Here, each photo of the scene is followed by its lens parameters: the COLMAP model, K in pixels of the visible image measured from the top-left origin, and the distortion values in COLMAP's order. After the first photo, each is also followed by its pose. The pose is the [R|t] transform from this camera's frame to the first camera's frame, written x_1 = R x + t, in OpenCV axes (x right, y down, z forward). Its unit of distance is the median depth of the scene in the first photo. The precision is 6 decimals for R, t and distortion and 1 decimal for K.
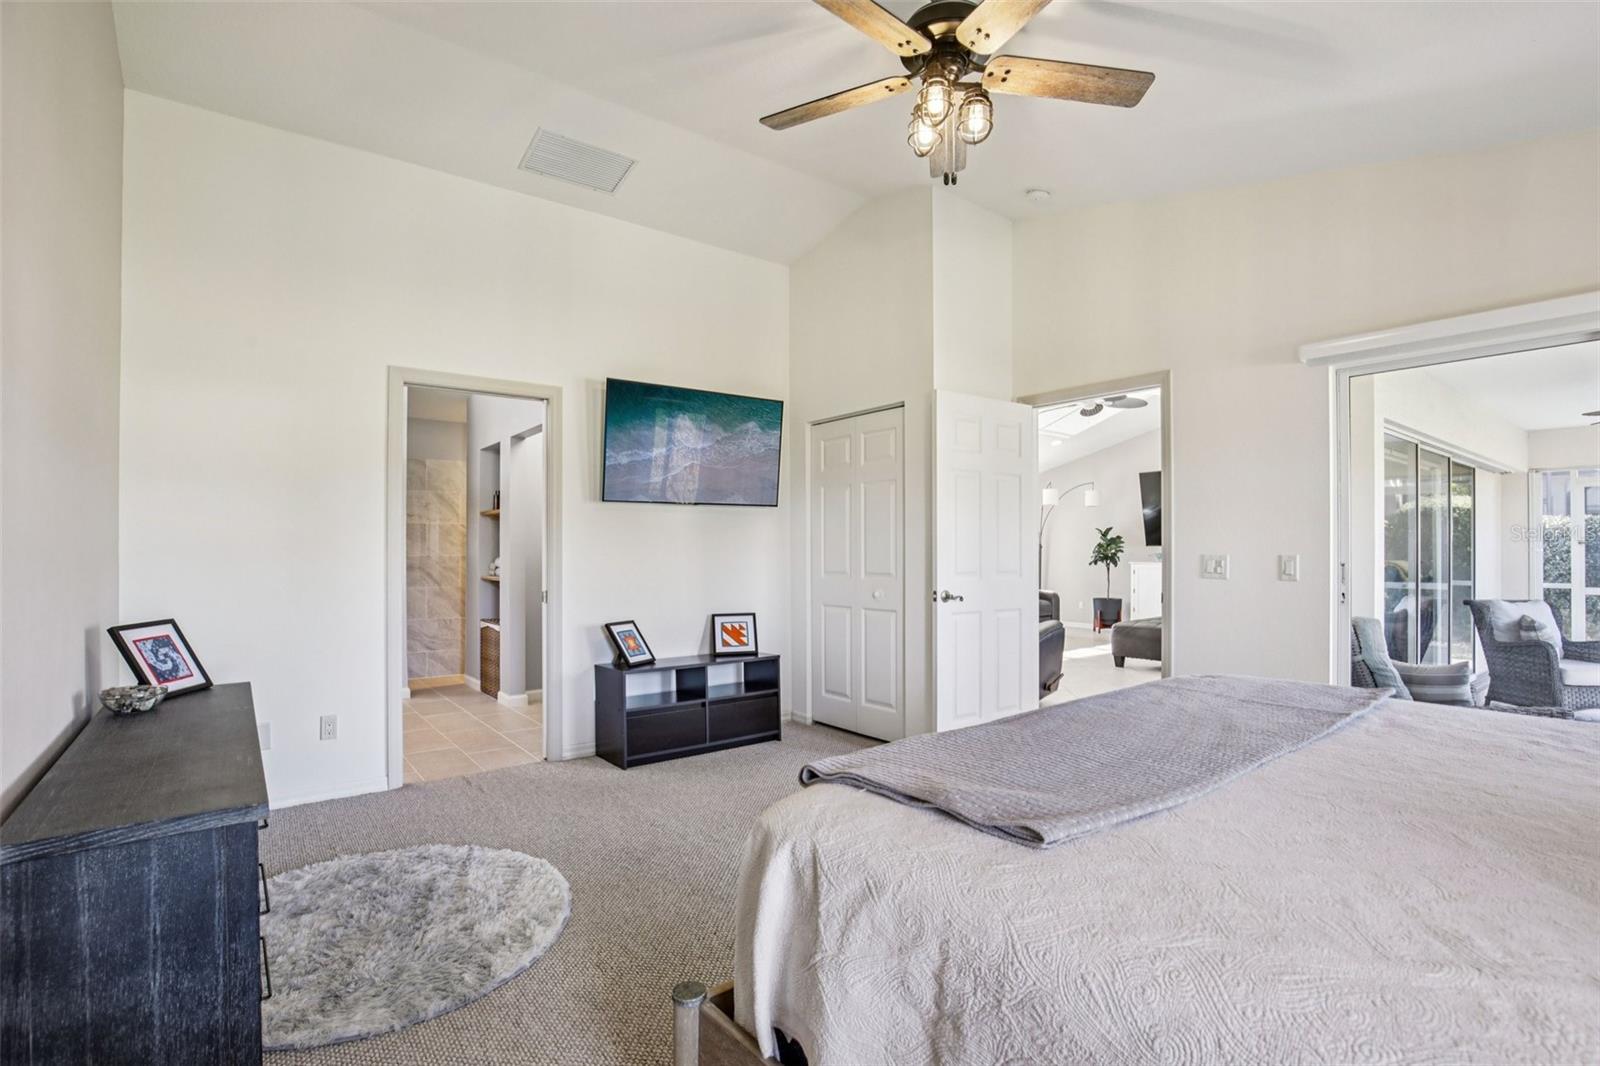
lens RADIAL K [[739.1, 0, 802.5], [0, 739.1, 539.8], [0, 0, 1]] dist [-0.030738, 0.000080]
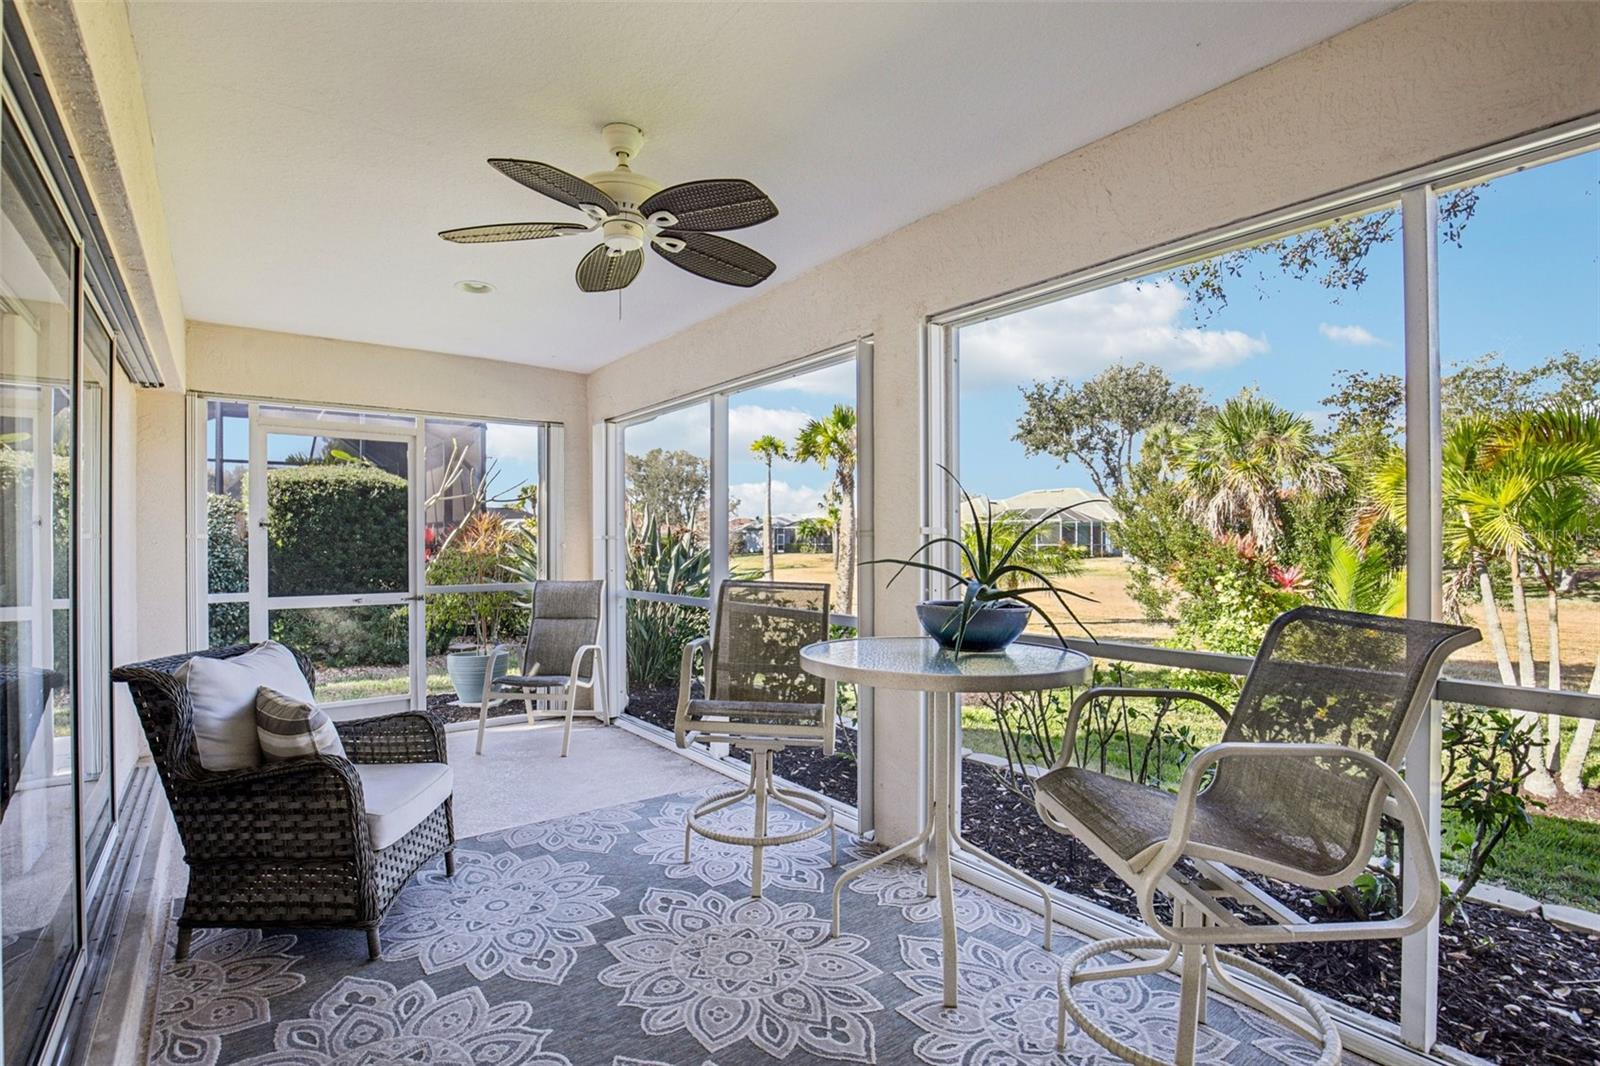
lens RADIAL K [[739.1, 0, 802.4], [0, 739.1, 540.1], [0, 0, 1]] dist [-0.030738, 0.000080]
pose [[0.004186, 0.006222, 0.999972, 0.487623], [-0.003996, 0.999973, -0.006205, 0.017800], [-0.999983, -0.003970, 0.004211, 0.567487]]
